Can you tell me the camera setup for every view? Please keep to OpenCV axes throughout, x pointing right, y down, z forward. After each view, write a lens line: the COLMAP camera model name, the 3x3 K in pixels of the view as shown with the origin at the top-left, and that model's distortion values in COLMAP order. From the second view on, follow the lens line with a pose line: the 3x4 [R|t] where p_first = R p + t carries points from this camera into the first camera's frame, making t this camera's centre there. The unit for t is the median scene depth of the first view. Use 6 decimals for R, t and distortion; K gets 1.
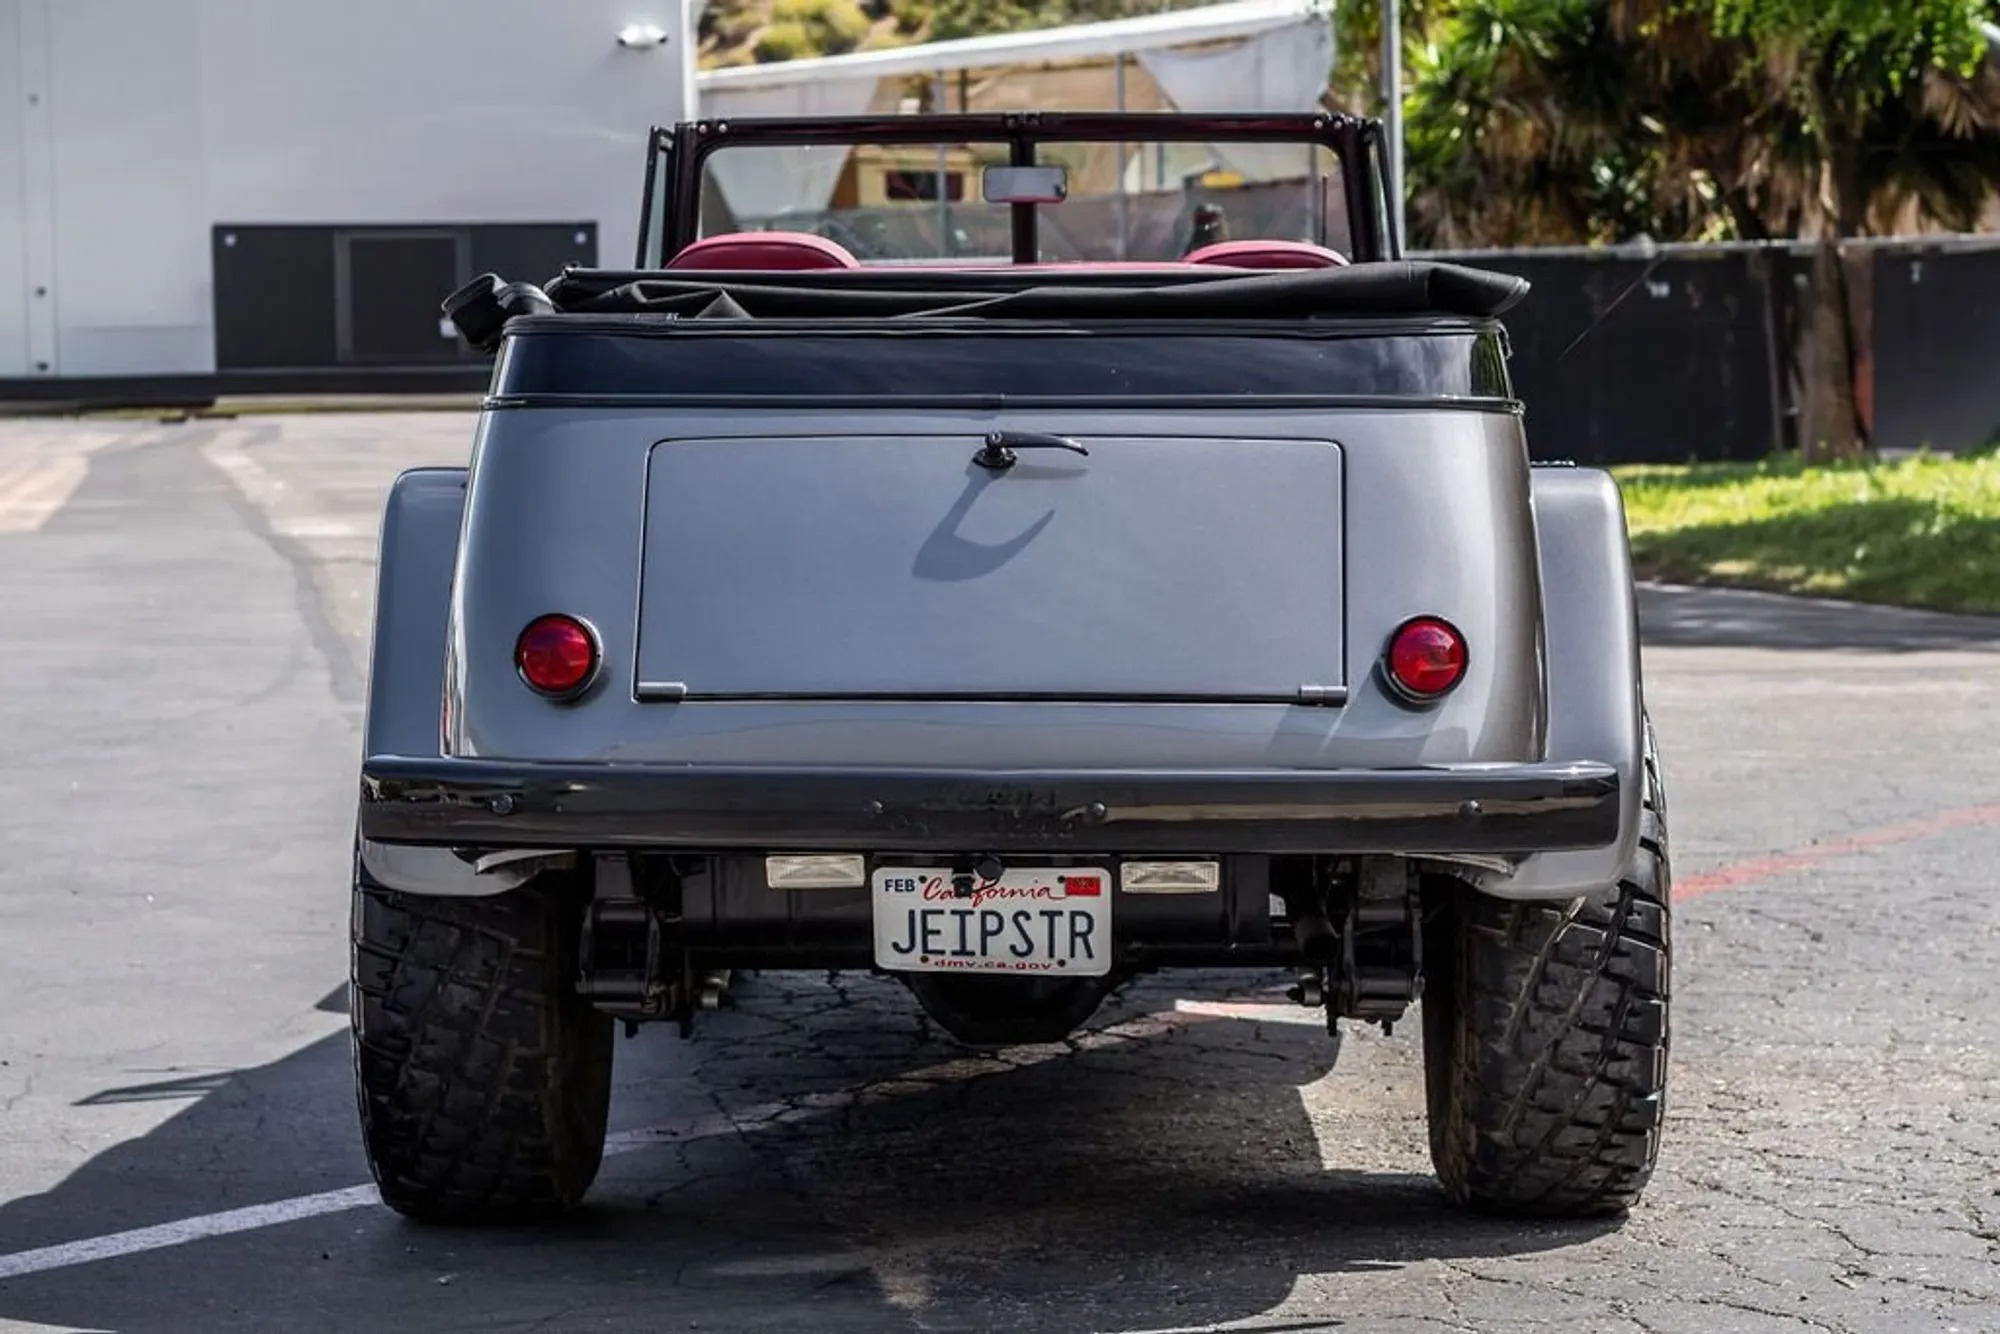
lens RADIAL K [[4753.5, 0, 990.7], [0, 4753.5, 660.2], [0, 0, 1]] dist [-0.218895, 0.000000]
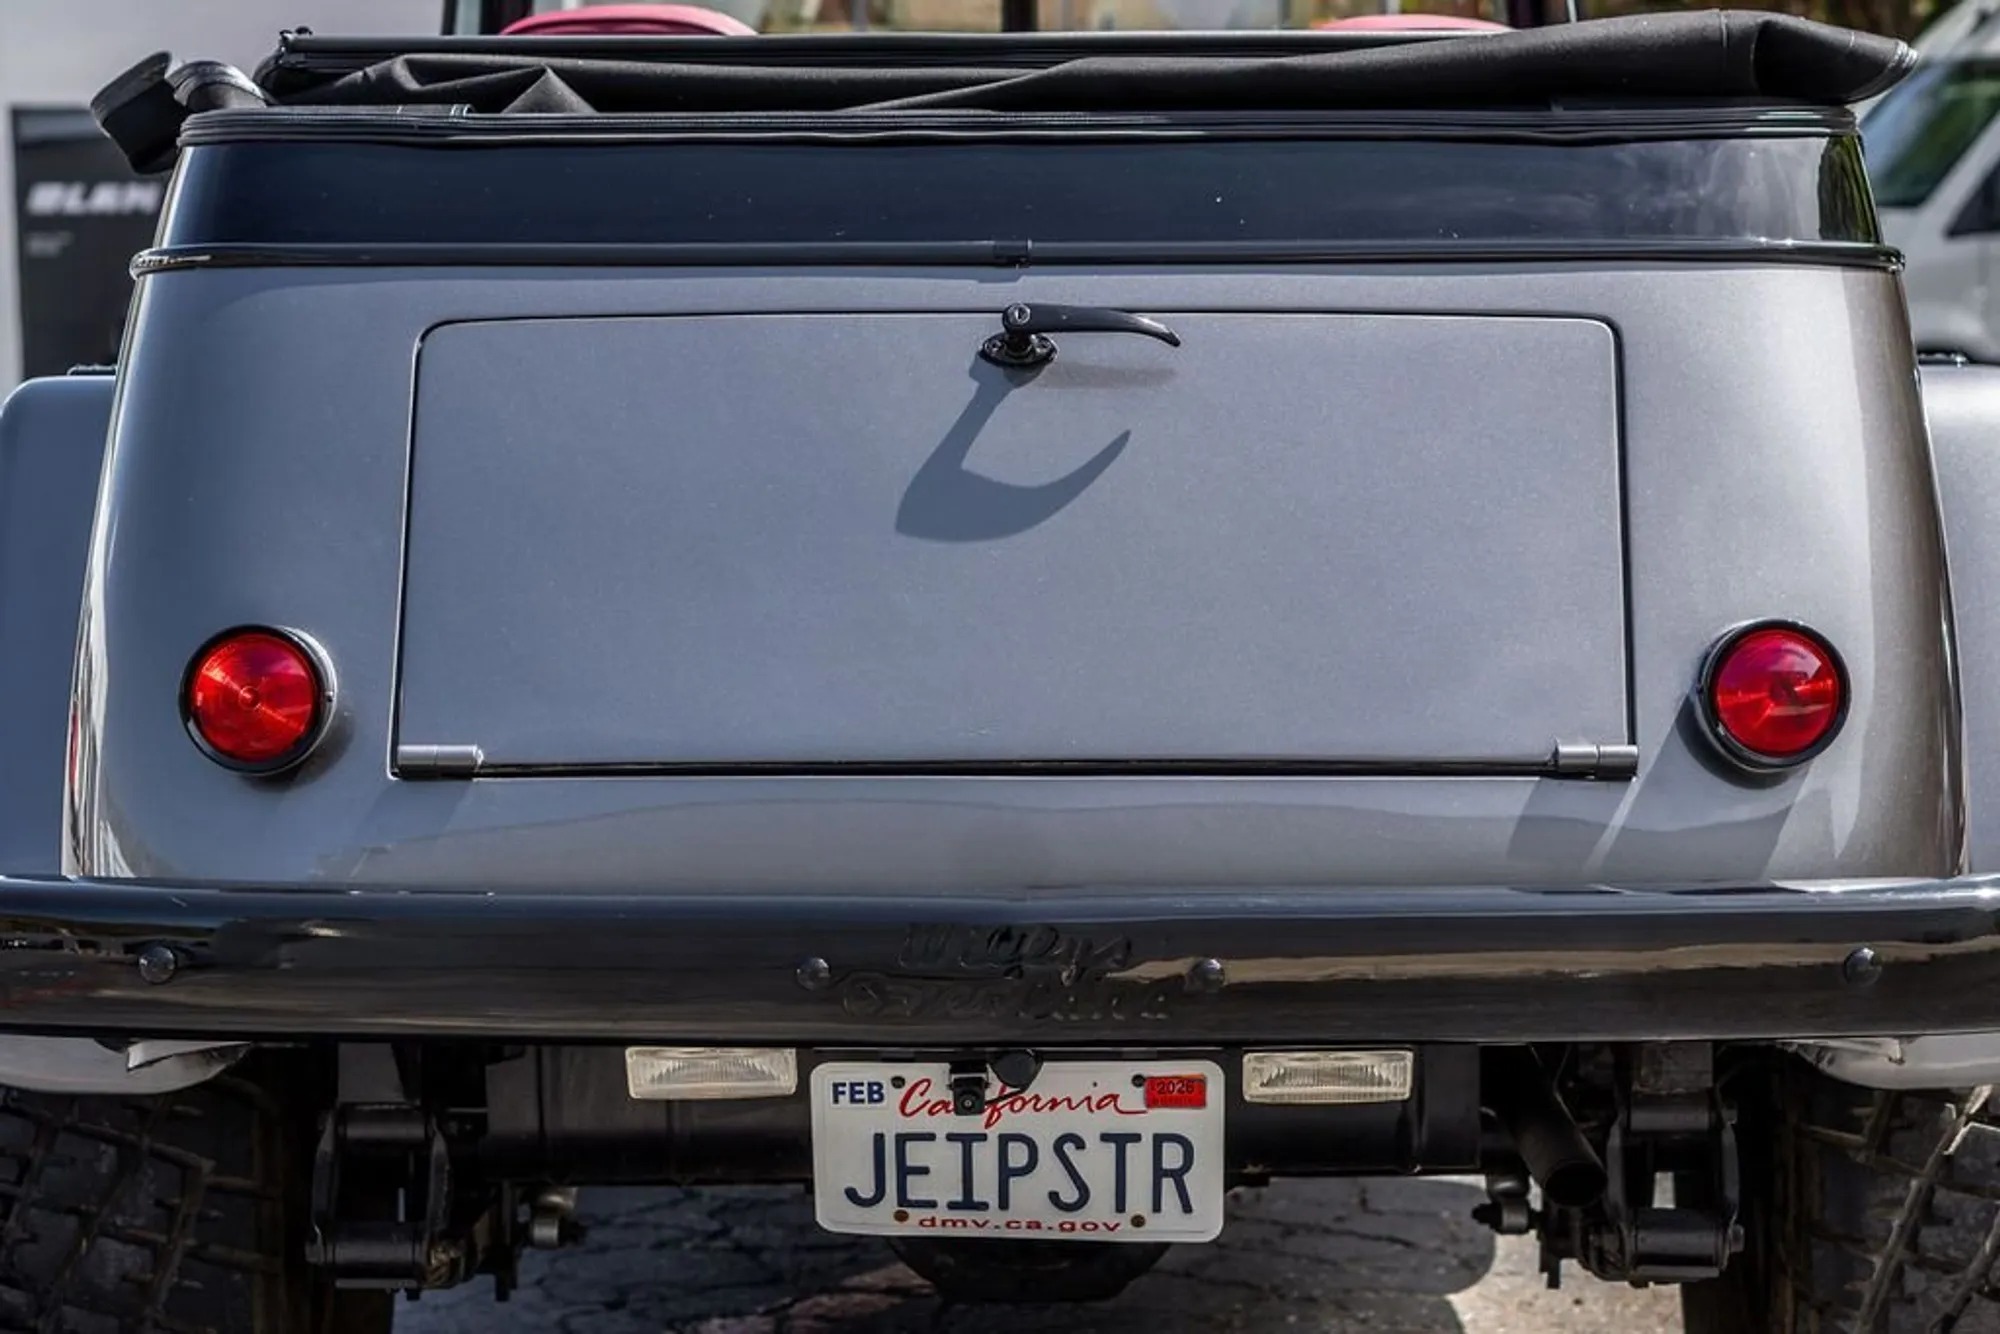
lens RADIAL K [[5043.2, 0, 1012.1], [0, 5043.2, 667.3], [0, 0, 1]] dist [-0.015015, 0.000000]
pose [[0.999775, -0.006240, 0.020268, -0.012185], [0.005950, 0.999880, 0.014325, -0.012462], [-0.020355, -0.014201, 0.999692, 0.377068]]
